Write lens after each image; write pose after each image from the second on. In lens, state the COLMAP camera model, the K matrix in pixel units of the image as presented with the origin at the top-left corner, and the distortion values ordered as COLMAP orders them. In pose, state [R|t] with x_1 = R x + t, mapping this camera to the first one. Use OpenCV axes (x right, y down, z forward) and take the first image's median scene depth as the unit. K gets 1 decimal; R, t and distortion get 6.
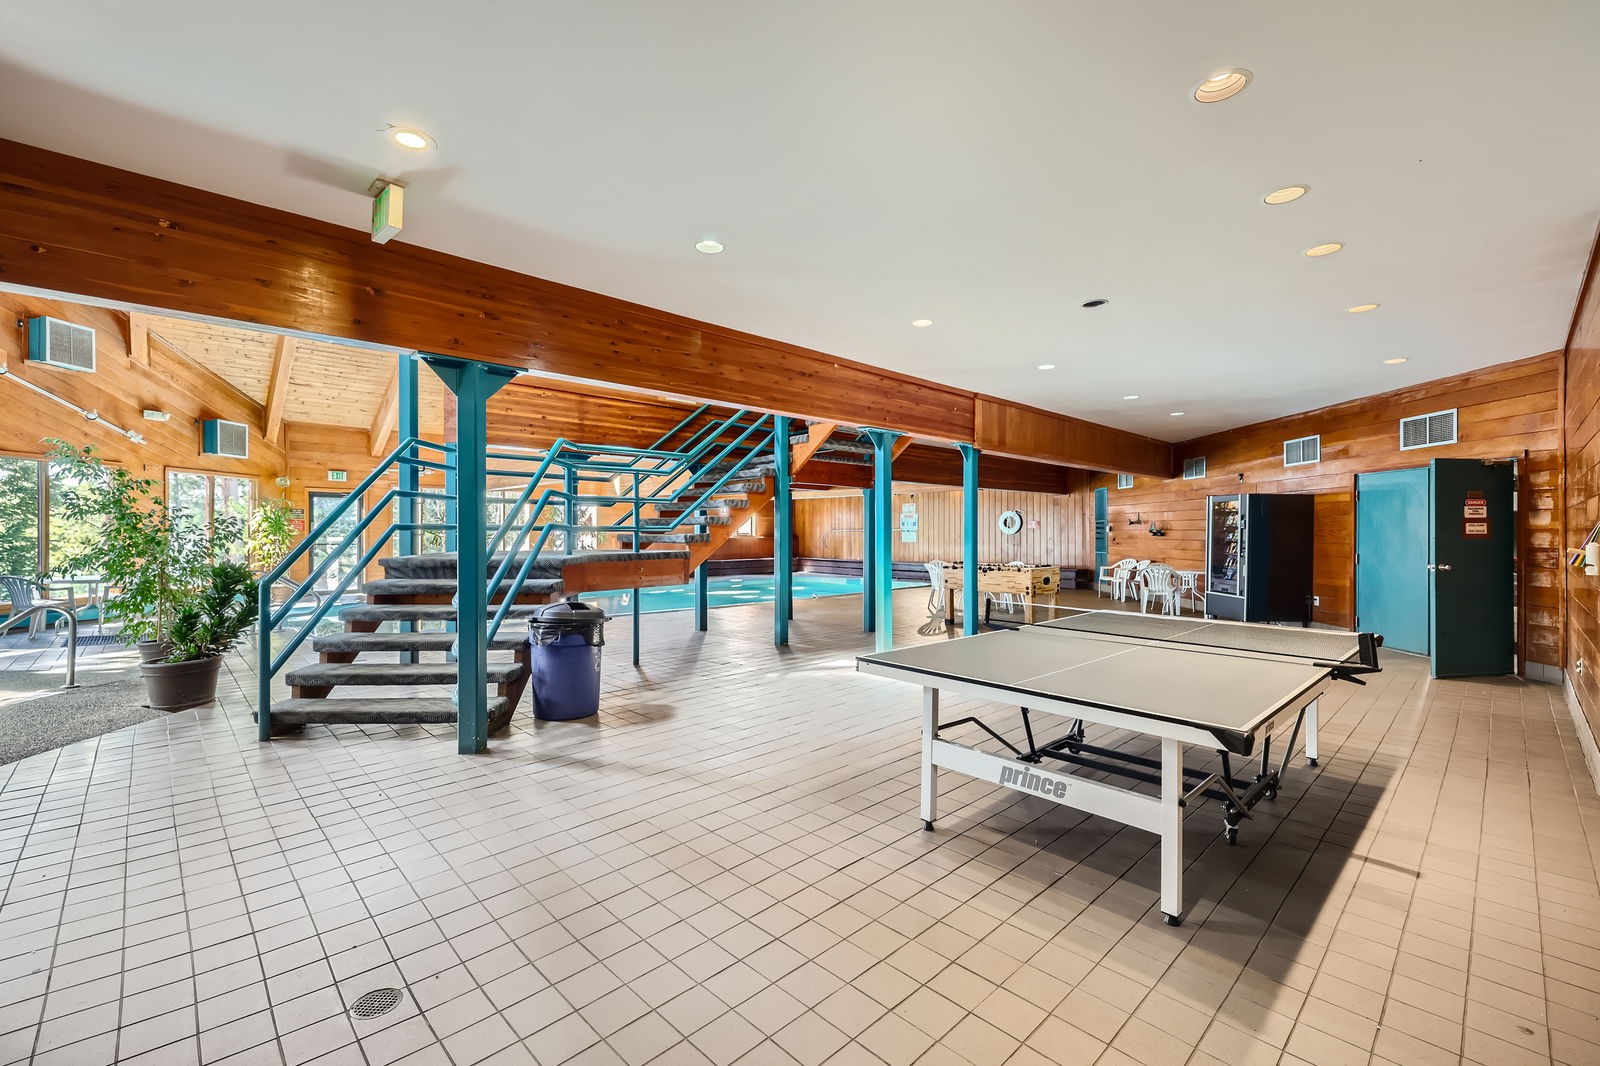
lens RADIAL K [[683.1, 0, 801.5], [0, 683.1, 531.3], [0, 0, 1]] dist [-0.002141, -0.000592]
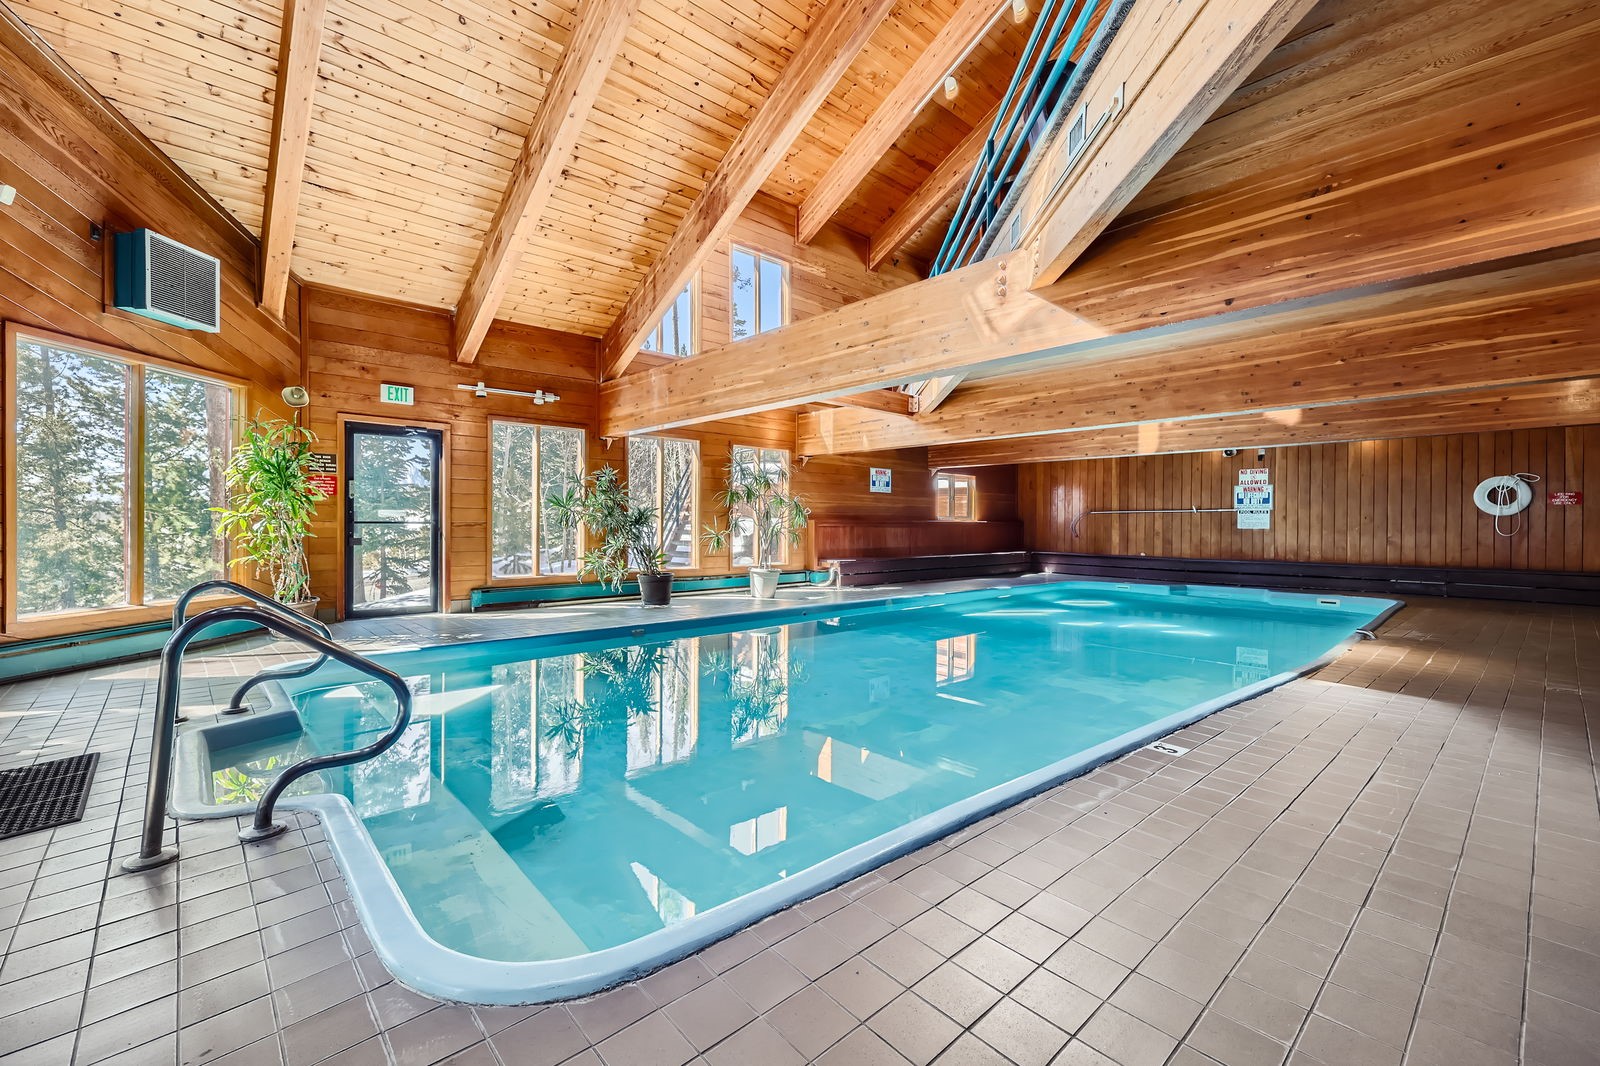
lens RADIAL K [[683.1, 0, 798.7], [0, 683.1, 529.3], [0, 0, 1]] dist [-0.002141, -0.000592]
pose [[0.999600, 0.006238, -0.027582, -0.371347], [-0.005997, 0.999943, 0.008836, 0.018938], [0.027636, -0.008667, 0.999580, 0.501775]]
